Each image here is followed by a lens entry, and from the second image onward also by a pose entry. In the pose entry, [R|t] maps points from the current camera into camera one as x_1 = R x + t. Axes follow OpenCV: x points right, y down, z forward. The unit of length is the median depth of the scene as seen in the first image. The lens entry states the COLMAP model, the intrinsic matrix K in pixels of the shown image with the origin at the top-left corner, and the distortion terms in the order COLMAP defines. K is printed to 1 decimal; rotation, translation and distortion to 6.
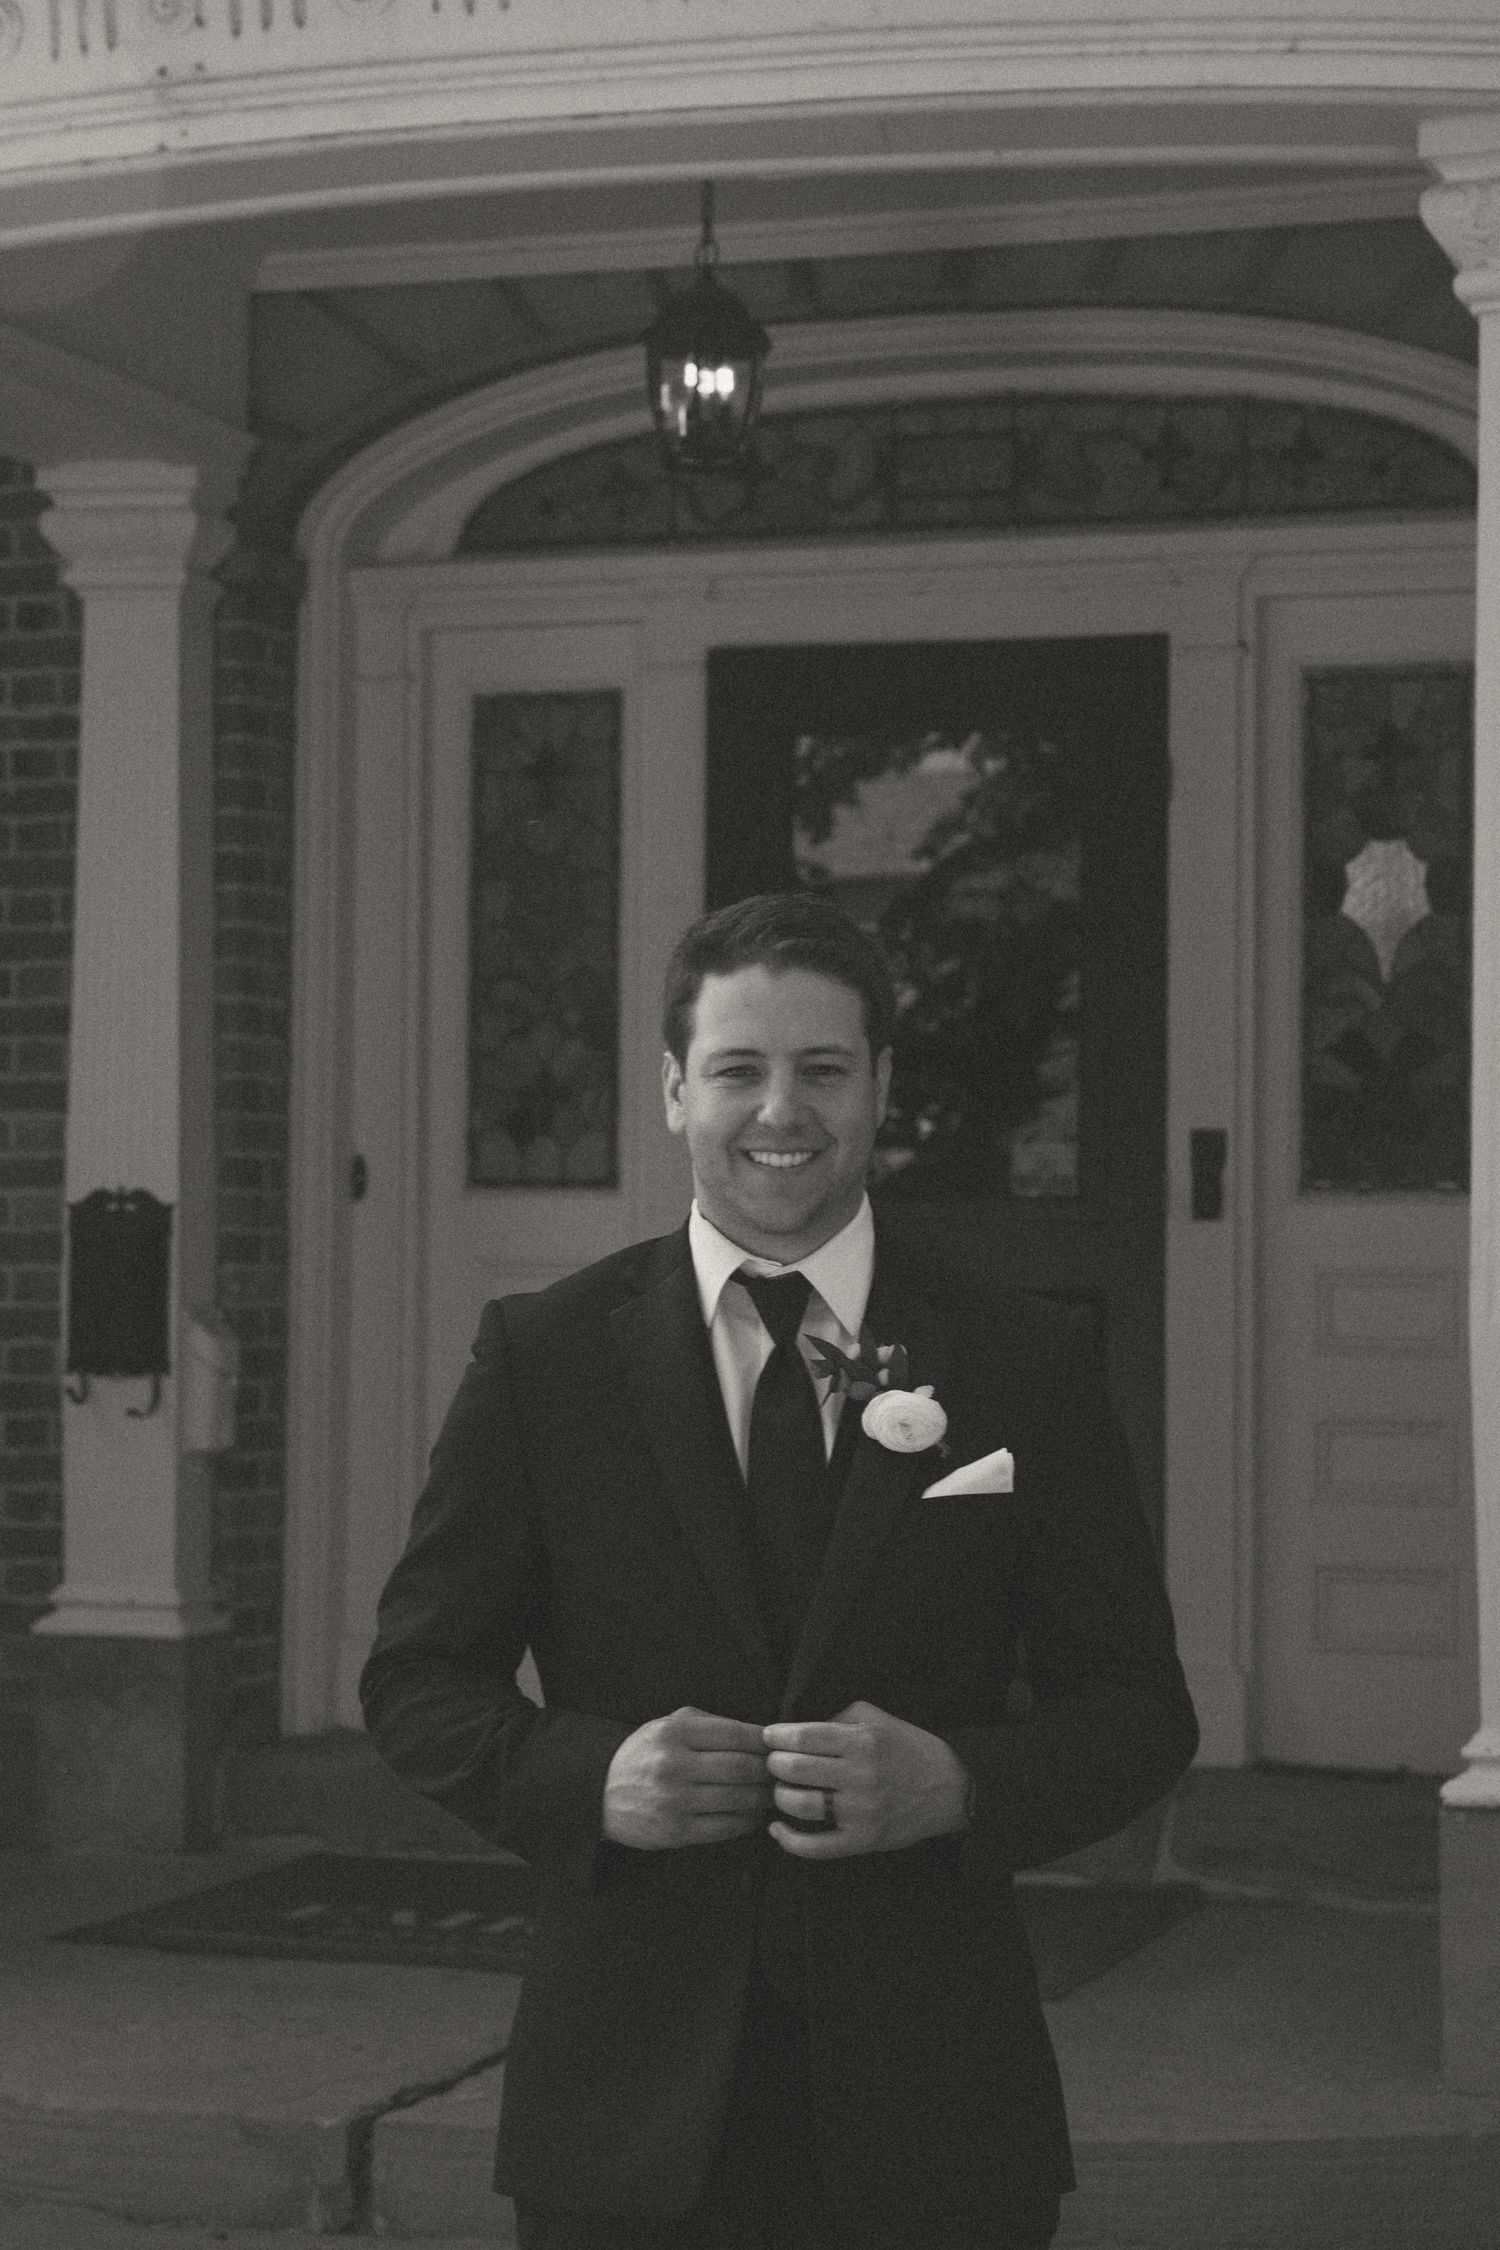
lens RADIAL K [[4431.8, 0, 741.2], [0, 4431.8, 1138.6], [0, 0, 1]] dist [0.052681, 0.000000]
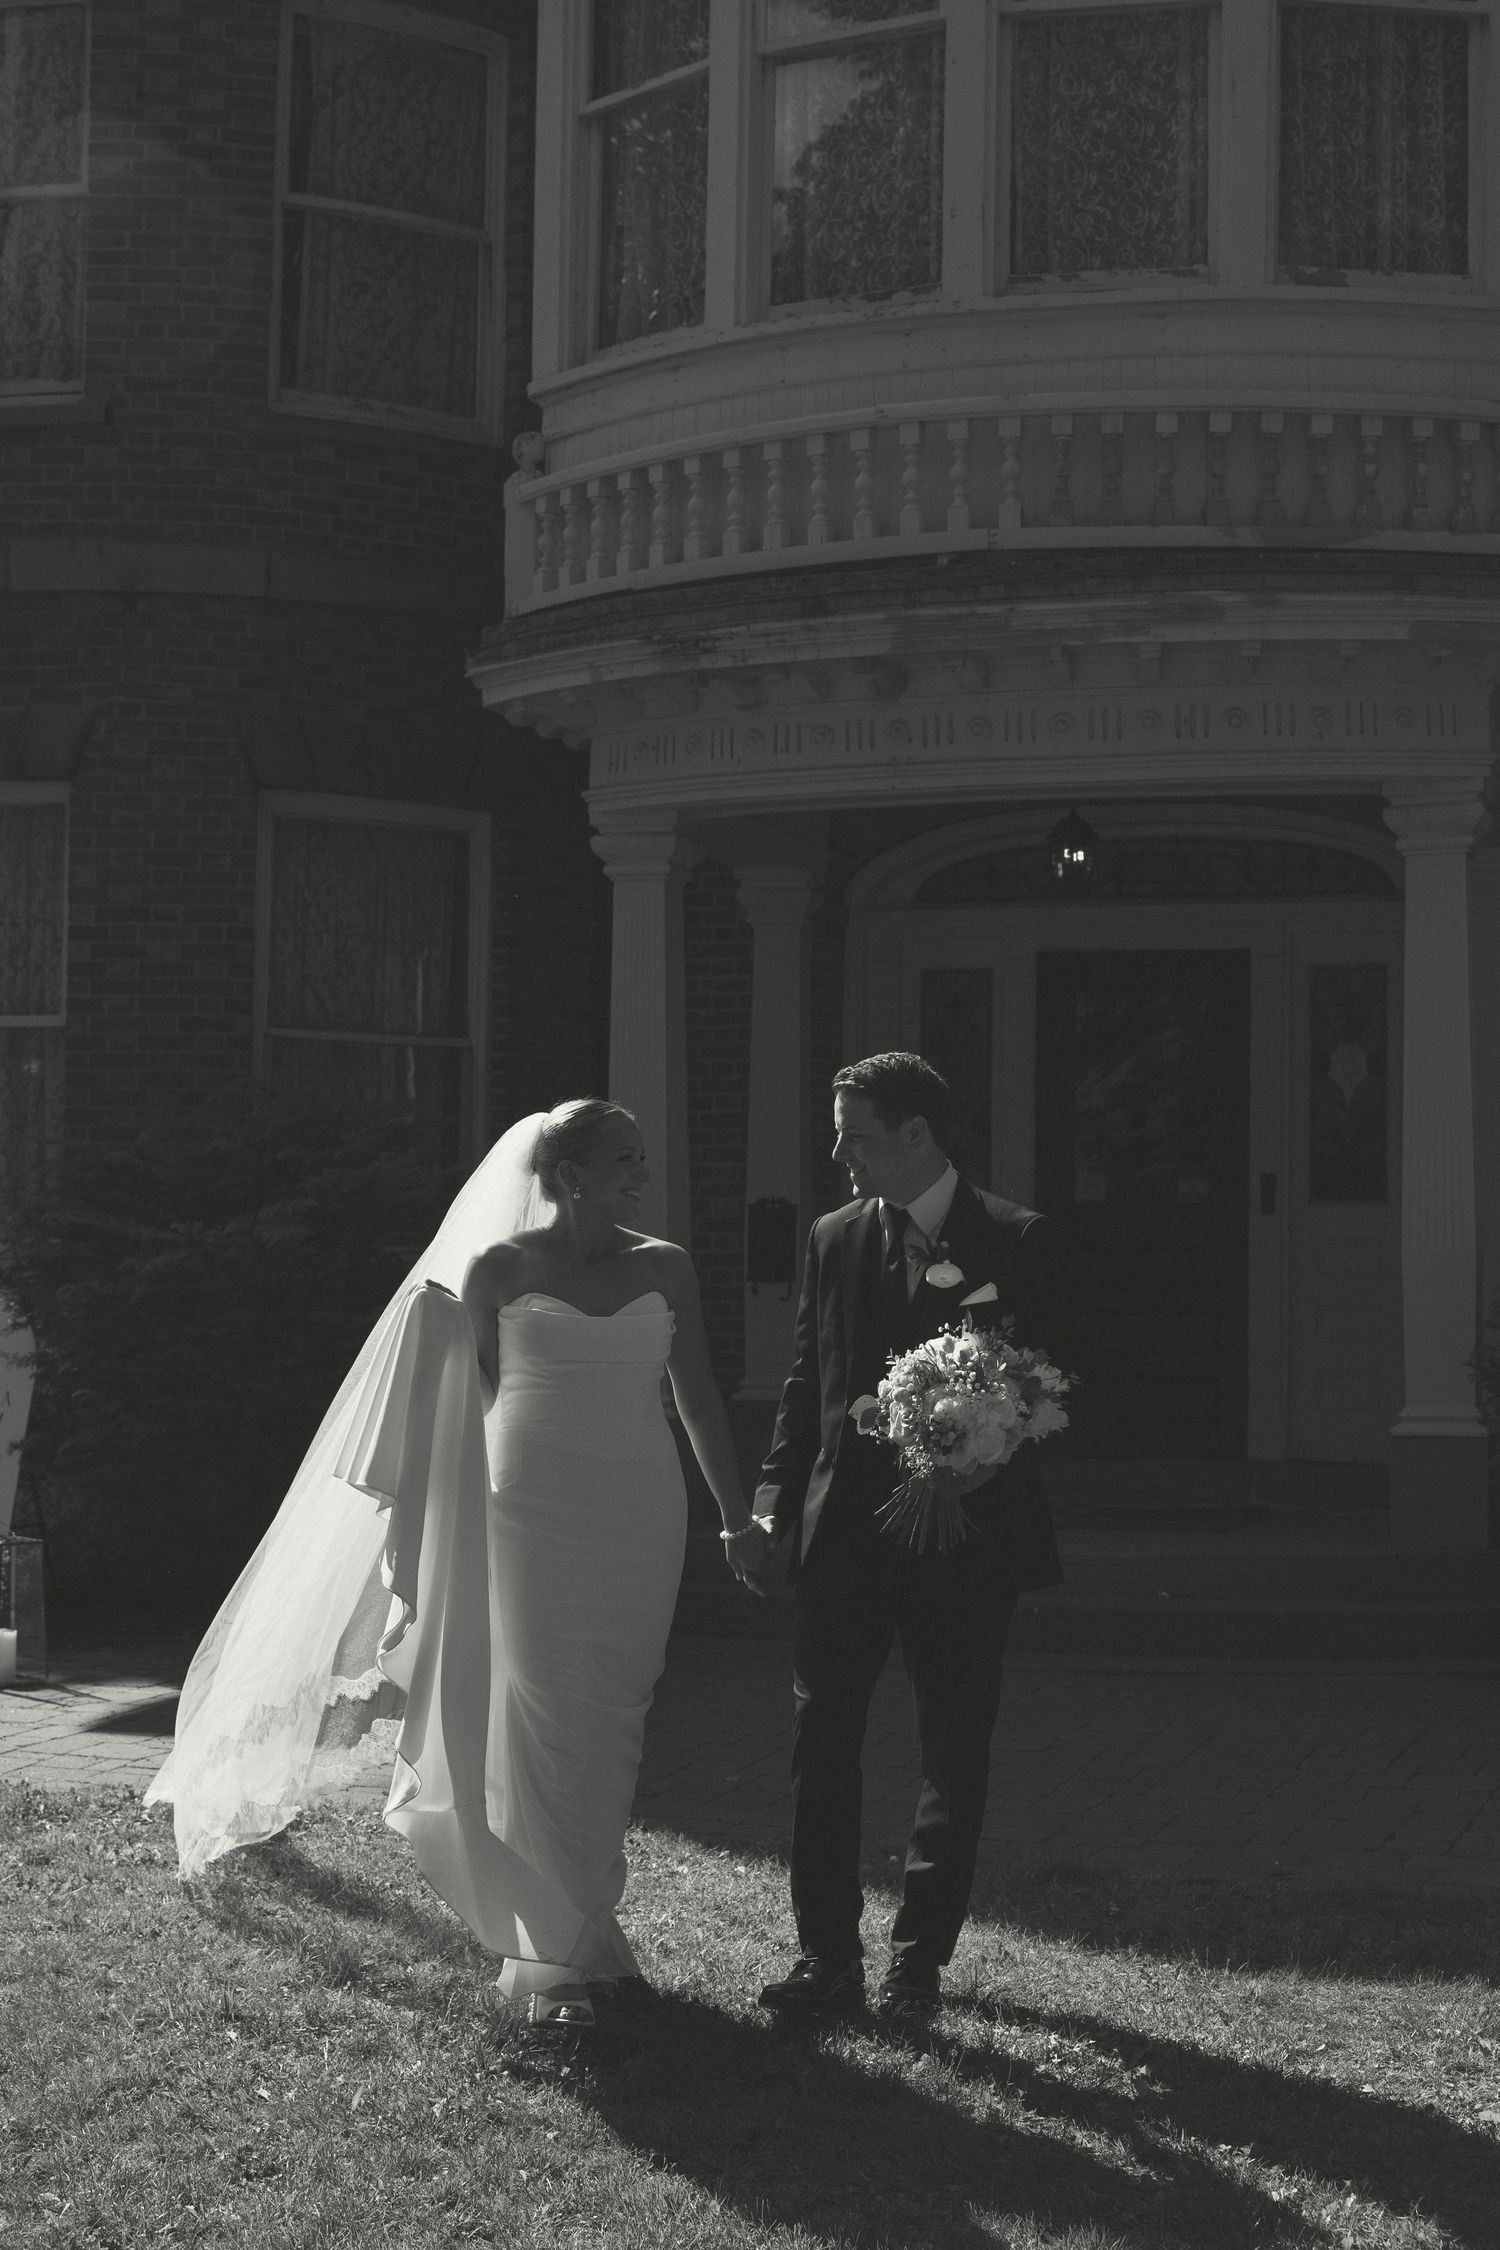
lens RADIAL K [[3556.4, 0, 763.4], [0, 3556.4, 1129.0], [0, 0, 1]] dist [0.028968, 0.000000]
pose [[0.999896, 0.005818, 0.013165, -0.168407], [-0.005620, 0.999871, -0.015056, 0.004013], [-0.013251, 0.014980, 0.999800, -0.763897]]
